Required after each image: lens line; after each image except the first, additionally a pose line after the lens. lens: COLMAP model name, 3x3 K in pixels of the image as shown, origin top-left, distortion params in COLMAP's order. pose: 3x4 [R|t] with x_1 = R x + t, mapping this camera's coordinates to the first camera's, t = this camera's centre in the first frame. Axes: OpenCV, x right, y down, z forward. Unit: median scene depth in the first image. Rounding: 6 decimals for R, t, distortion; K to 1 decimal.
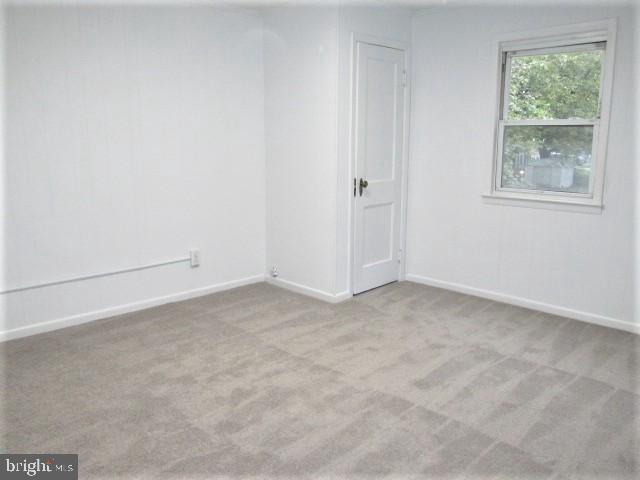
lens RADIAL K [[526.5, 0, 324.9], [0, 526.5, 241.2], [0, 0, 1]] dist [-0.067199, 0.029577]
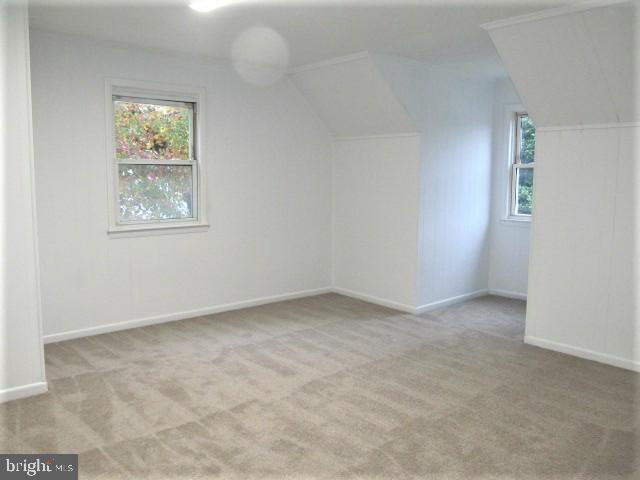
lens RADIAL K [[526.5, 0, 323.4], [0, 526.5, 238.2], [0, 0, 1]] dist [-0.067199, 0.029577]
pose [[0.044603, -0.114006, 0.992478, -0.810971], [0.178703, 0.978354, 0.104353, -0.124712], [-0.982892, 0.172704, 0.064011, 0.627408]]
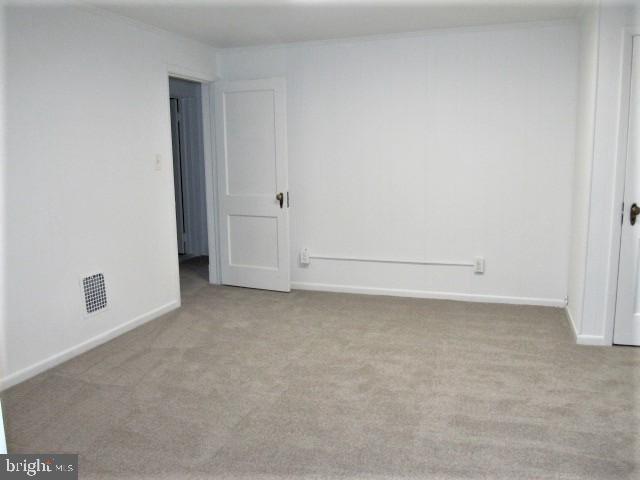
lens RADIAL K [[526.5, 0, 320.6], [0, 526.5, 238.3], [0, 0, 1]] dist [-0.067199, 0.029577]
pose [[0.450175, 0.130558, -0.883344, 0.671642], [-0.157349, 0.985372, 0.065448, -0.051312], [0.878968, 0.109531, 0.464133, 0.262254]]
